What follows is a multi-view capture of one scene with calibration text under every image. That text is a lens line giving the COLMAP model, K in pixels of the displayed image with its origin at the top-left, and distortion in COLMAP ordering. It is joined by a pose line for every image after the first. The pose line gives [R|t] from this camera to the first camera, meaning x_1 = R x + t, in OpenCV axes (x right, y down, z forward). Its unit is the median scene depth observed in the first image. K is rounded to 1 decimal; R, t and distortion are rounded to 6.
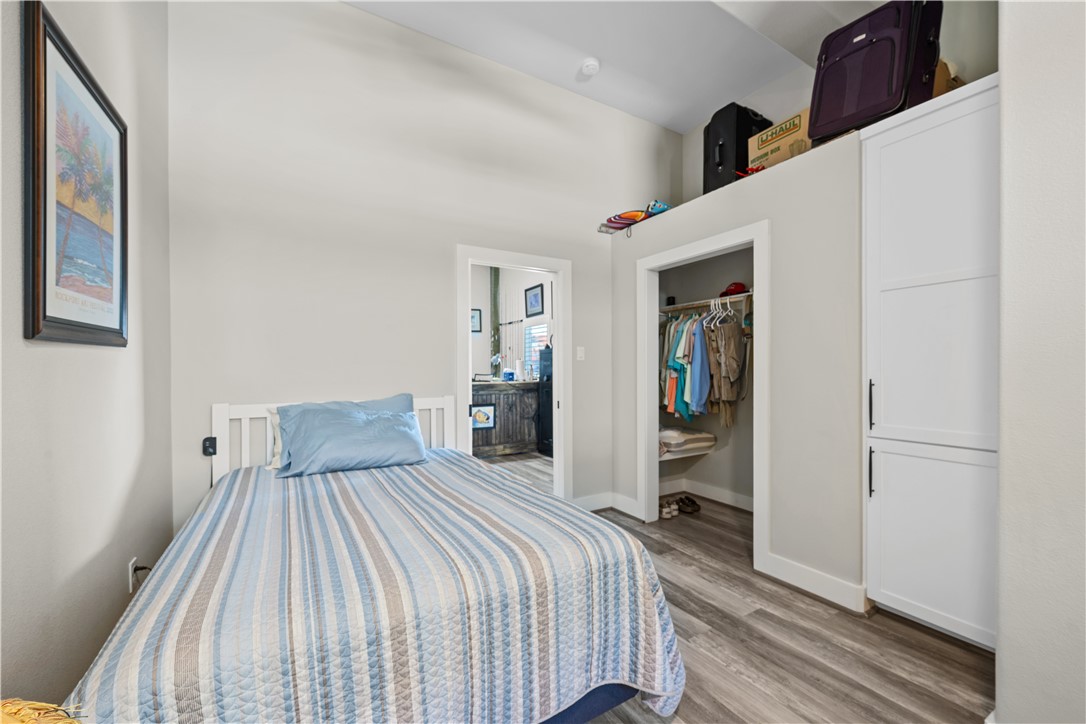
lens RADIAL K [[432.6, 0, 543.7], [0, 432.6, 372.1], [0, 0, 1]] dist [-0.003648, 0.000604]
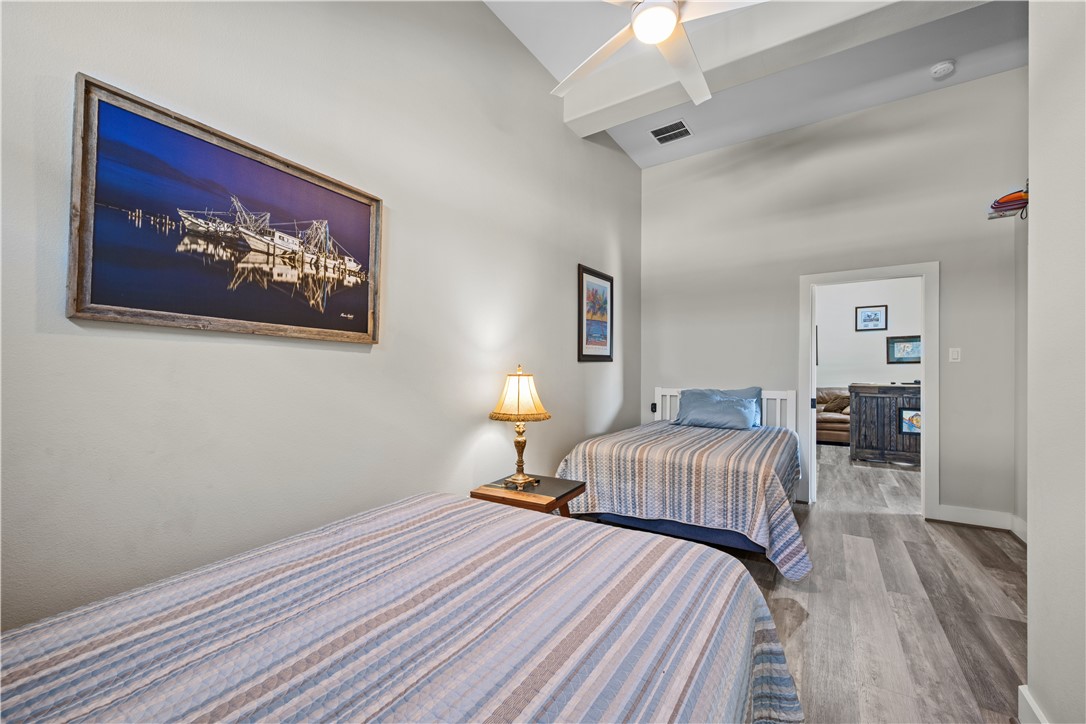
lens RADIAL K [[432.6, 0, 544.7], [0, 432.6, 364.1], [0, 0, 1]] dist [-0.003648, 0.000604]
pose [[0.431646, -0.008719, -0.902001, 1.546355], [-0.009271, 0.999858, -0.014101, -0.001920], [0.901995, 0.014449, 0.431504, -0.646522]]
